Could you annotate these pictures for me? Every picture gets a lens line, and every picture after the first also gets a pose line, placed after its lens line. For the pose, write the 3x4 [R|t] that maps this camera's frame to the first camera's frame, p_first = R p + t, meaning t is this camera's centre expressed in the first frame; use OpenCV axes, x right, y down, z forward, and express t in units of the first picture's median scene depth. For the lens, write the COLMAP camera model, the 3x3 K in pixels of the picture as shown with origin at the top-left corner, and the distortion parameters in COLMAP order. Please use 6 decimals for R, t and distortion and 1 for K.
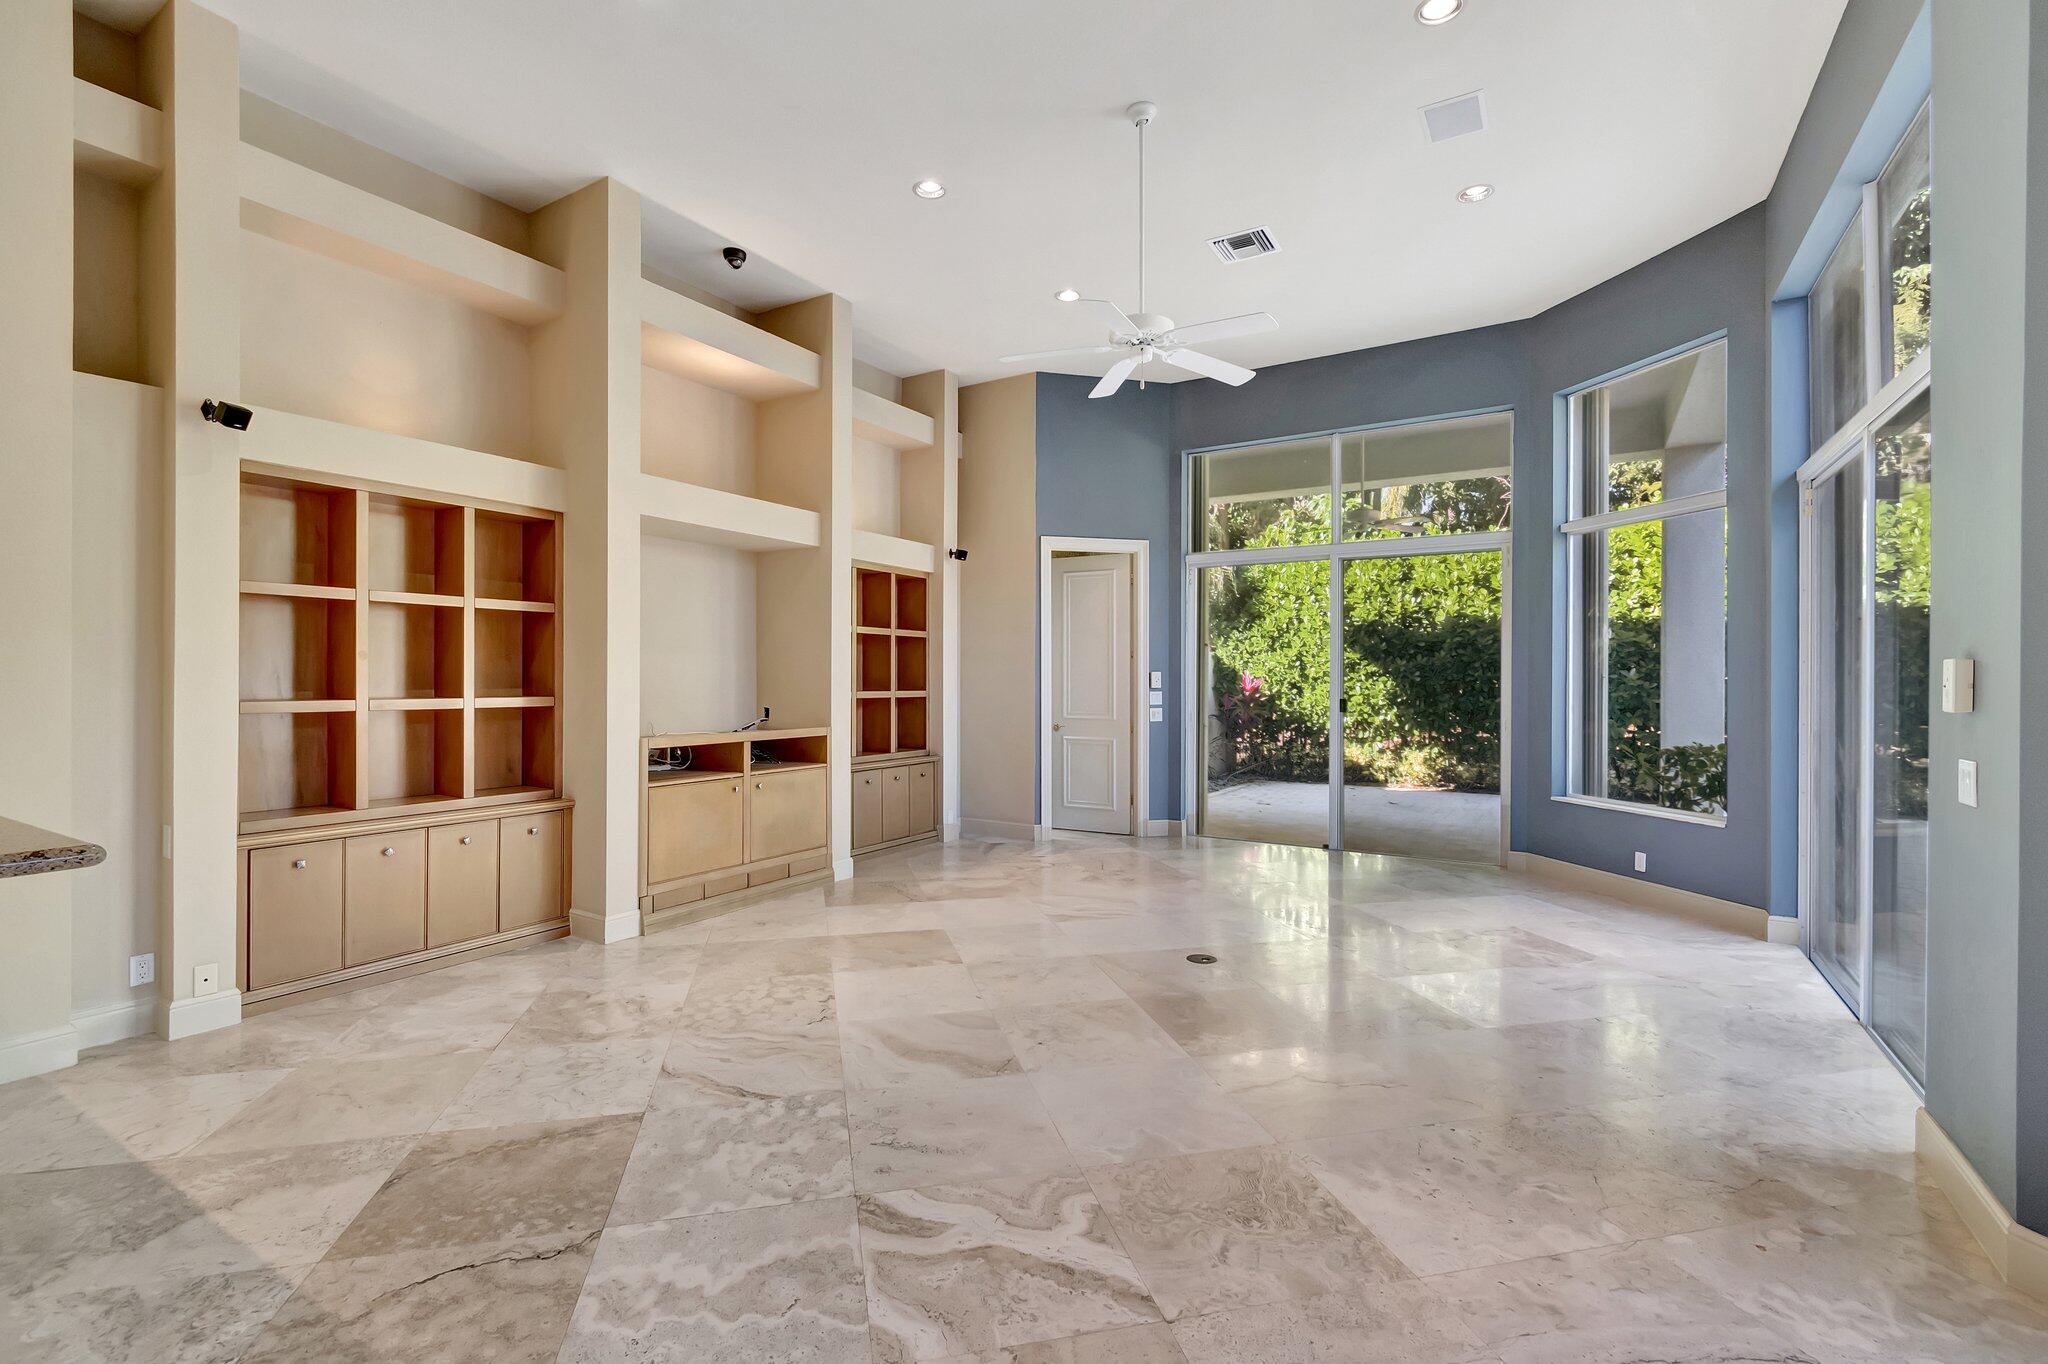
lens RADIAL K [[906.7, 0, 1016.5], [0, 906.7, 677.8], [0, 0, 1]] dist [0.001116, -0.000265]
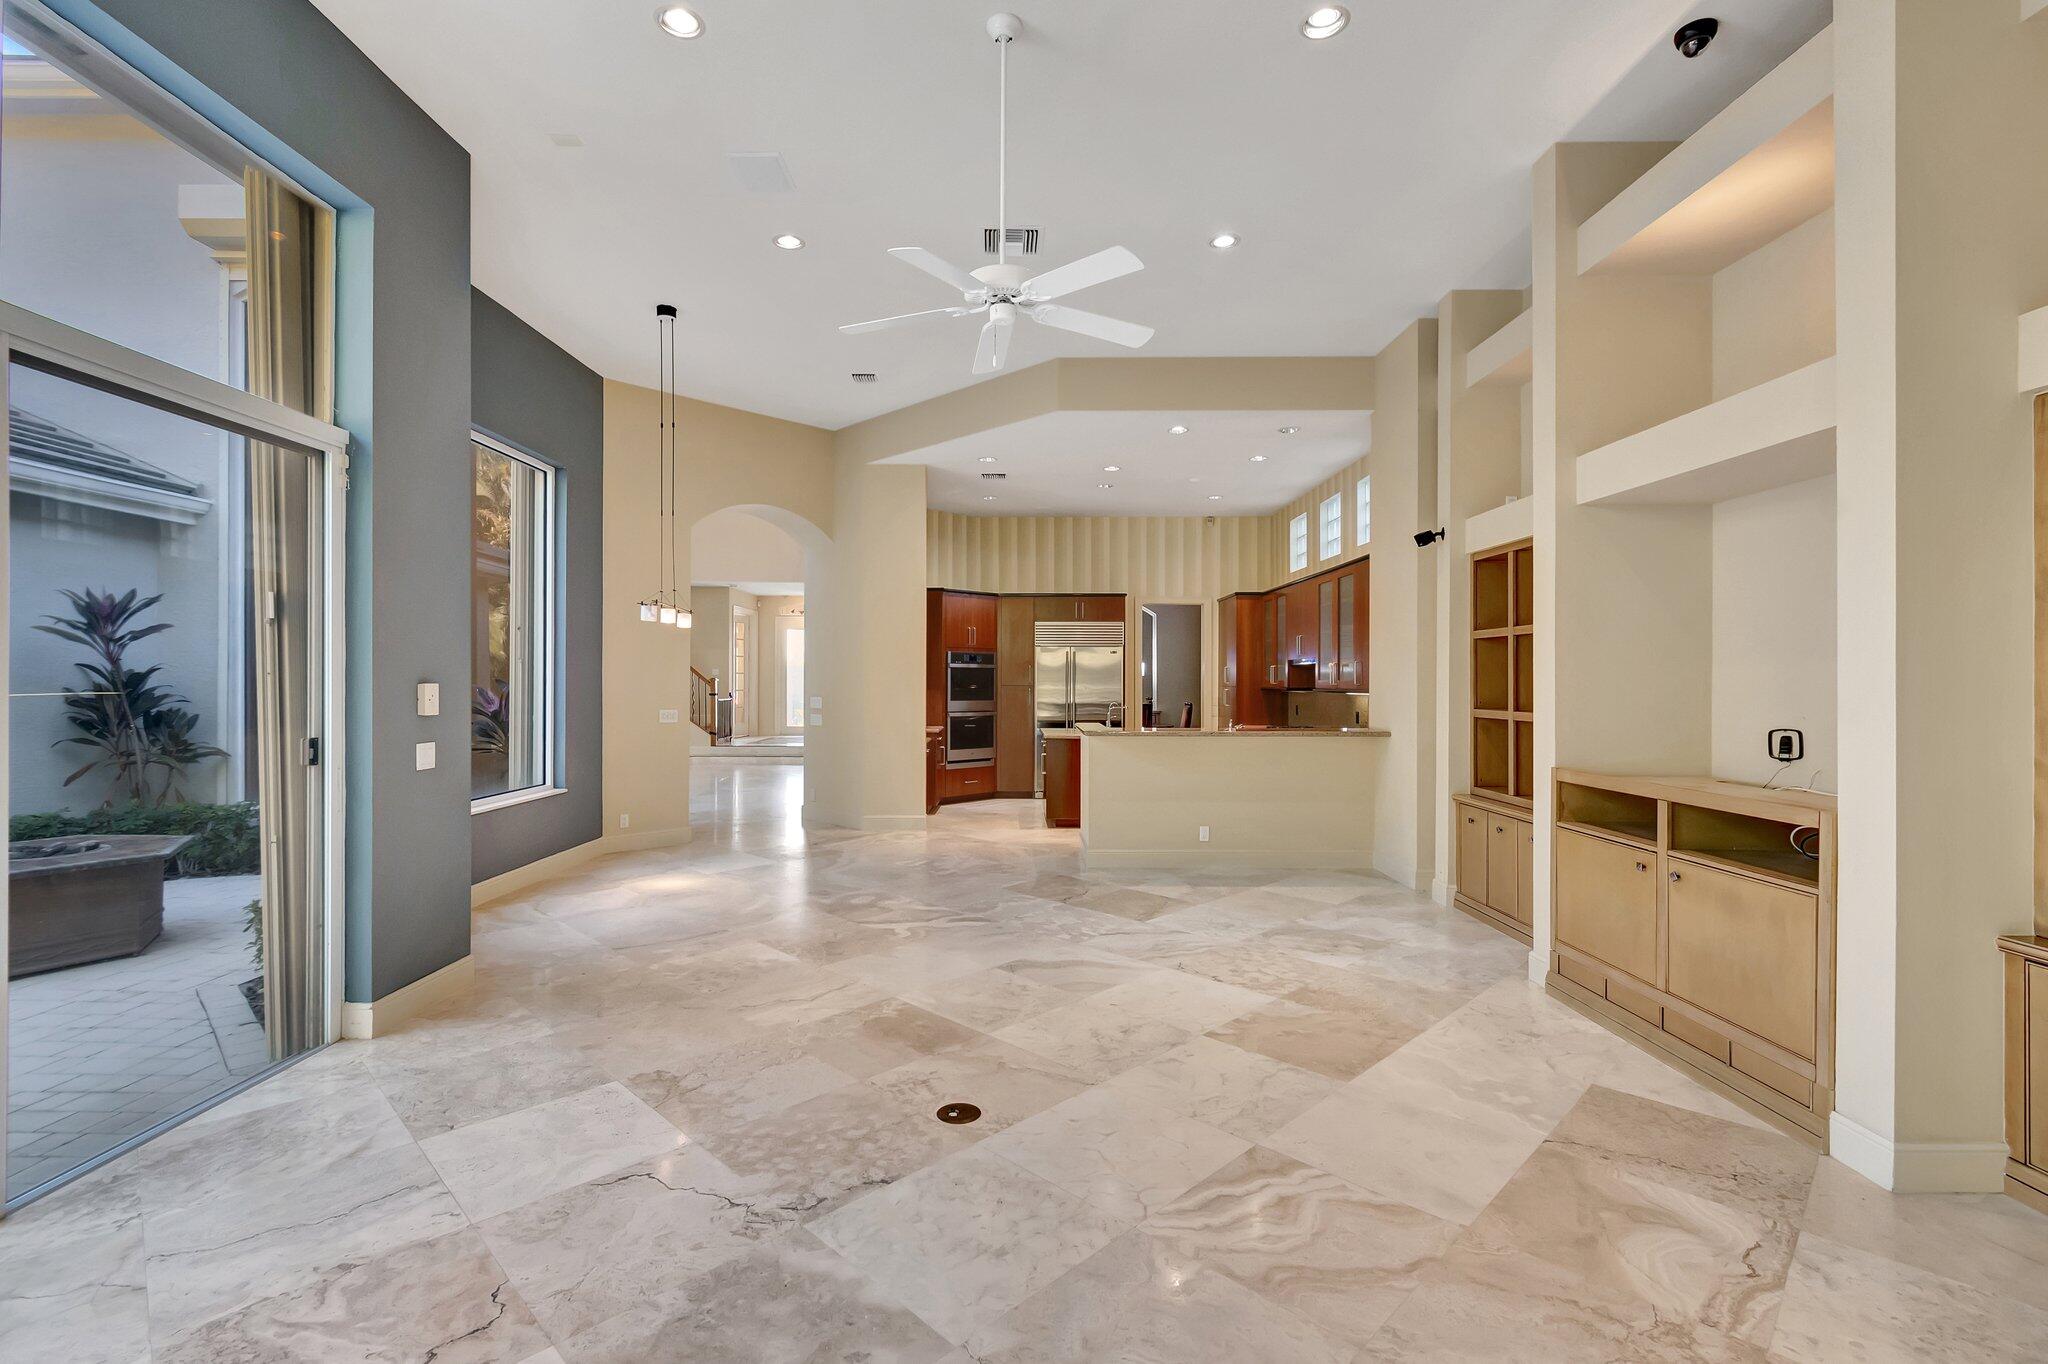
lens RADIAL K [[906.7, 0, 1016.5], [0, 906.7, 677.8], [0, 0, 1]] dist [0.001116, -0.000265]
pose [[-0.851516, -0.005007, -0.524305, 0.538406], [-0.003330, 0.999986, -0.004141, -0.015380], [0.524318, -0.001780, -0.851520, 1.639643]]
